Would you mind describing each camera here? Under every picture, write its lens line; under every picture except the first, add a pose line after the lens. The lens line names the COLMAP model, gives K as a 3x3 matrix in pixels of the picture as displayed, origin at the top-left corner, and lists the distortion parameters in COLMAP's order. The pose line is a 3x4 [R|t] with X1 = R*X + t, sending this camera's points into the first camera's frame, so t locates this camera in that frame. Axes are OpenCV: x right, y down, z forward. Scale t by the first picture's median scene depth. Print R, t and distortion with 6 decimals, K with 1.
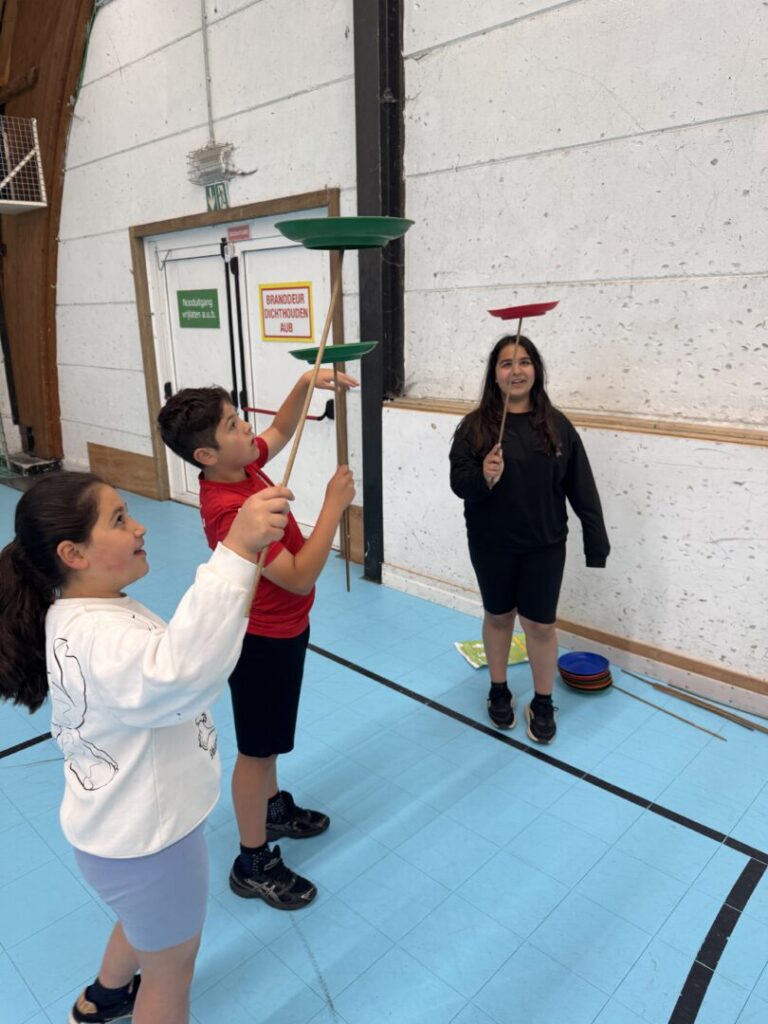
lens RADIAL K [[714.2, 0, 384.0], [0, 714.2, 512.0], [0, 0, 1]] dist [-0.001301, -0.025425]
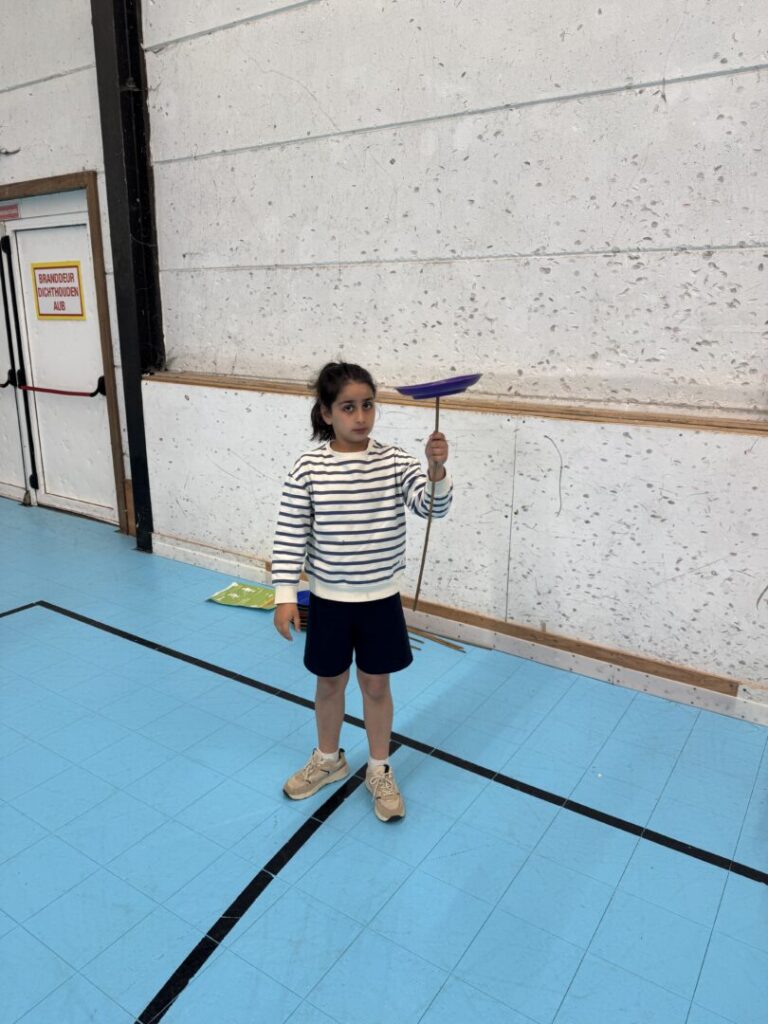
lens RADIAL K [[714.2, 0, 384.0], [0, 714.2, 512.0], [0, 0, 1]] dist [-0.001301, -0.025425]
pose [[0.984501, -0.022344, 0.173949, 0.194240], [0.021732, 0.999749, 0.005422, 0.055409], [-0.174026, -0.001558, 0.984740, -0.111428]]
